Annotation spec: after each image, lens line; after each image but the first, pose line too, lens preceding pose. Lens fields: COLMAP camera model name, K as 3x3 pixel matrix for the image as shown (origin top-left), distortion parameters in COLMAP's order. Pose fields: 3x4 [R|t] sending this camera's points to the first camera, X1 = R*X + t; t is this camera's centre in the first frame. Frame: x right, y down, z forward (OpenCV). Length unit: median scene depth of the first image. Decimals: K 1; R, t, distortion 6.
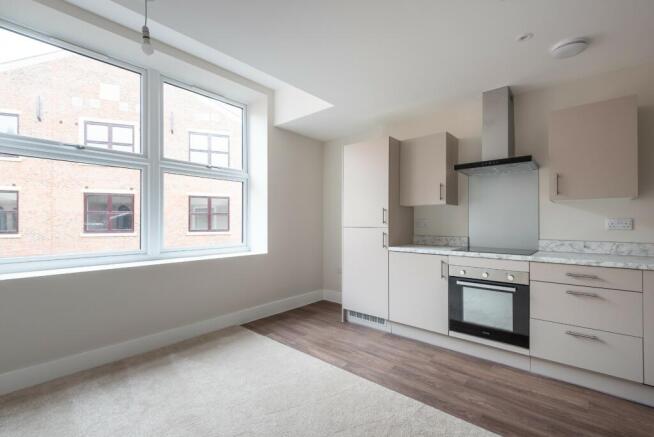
lens RADIAL K [[295.8, 0, 326.2], [0, 295.8, 221.1], [0, 0, 1]] dist [0.019421, -0.009721]
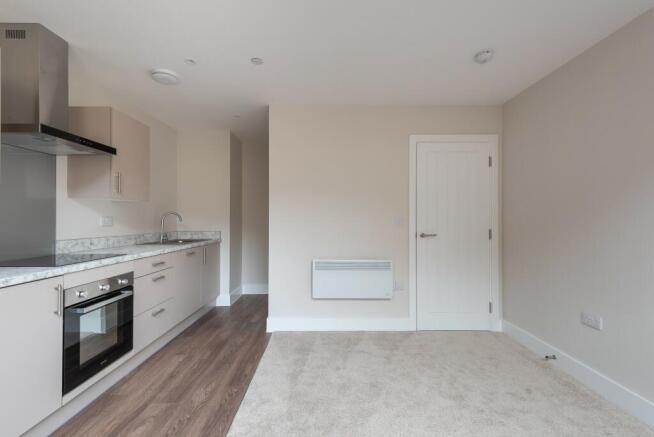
lens RADIAL K [[295.8, 0, 323.8], [0, 295.8, 217.1], [0, 0, 1]] dist [0.019421, -0.009721]
pose [[-0.654250, 0.005242, 0.756260, -0.402898], [-0.004542, 0.999931, -0.010859, 0.001710], [-0.756265, -0.010539, -0.654181, 0.997394]]
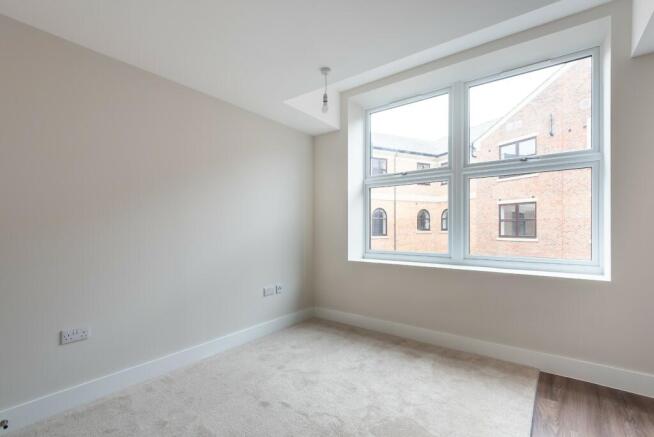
lens RADIAL K [[295.8, 0, 322.5], [0, 295.8, 231.8], [0, 0, 1]] dist [0.019421, -0.009721]
pose [[0.068417, 0.011341, -0.997592, 0.486611], [0.003629, 0.999926, 0.011617, 0.000007], [0.997650, -0.004415, 0.068370, 0.518447]]
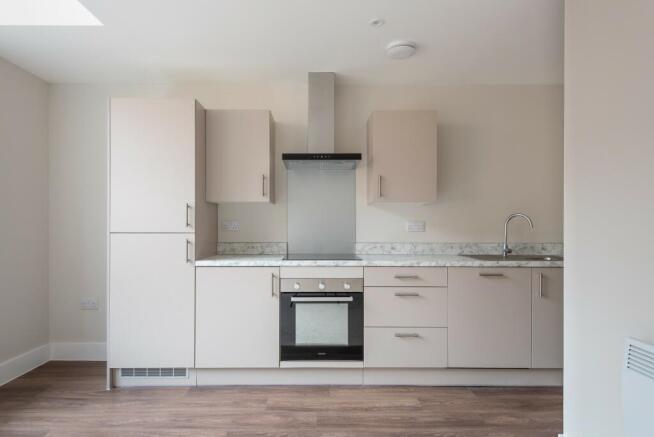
lens RADIAL K [[372.1, 0, 319.5], [0, 372.1, 224.7], [0, 0, 1]] dist [0.025403, -0.009278]
pose [[0.750728, 0.000277, 0.660611, -0.165182], [-0.000782, 1.000000, 0.000470, 0.002960], [-0.660611, -0.000870, 0.750728, 0.183310]]
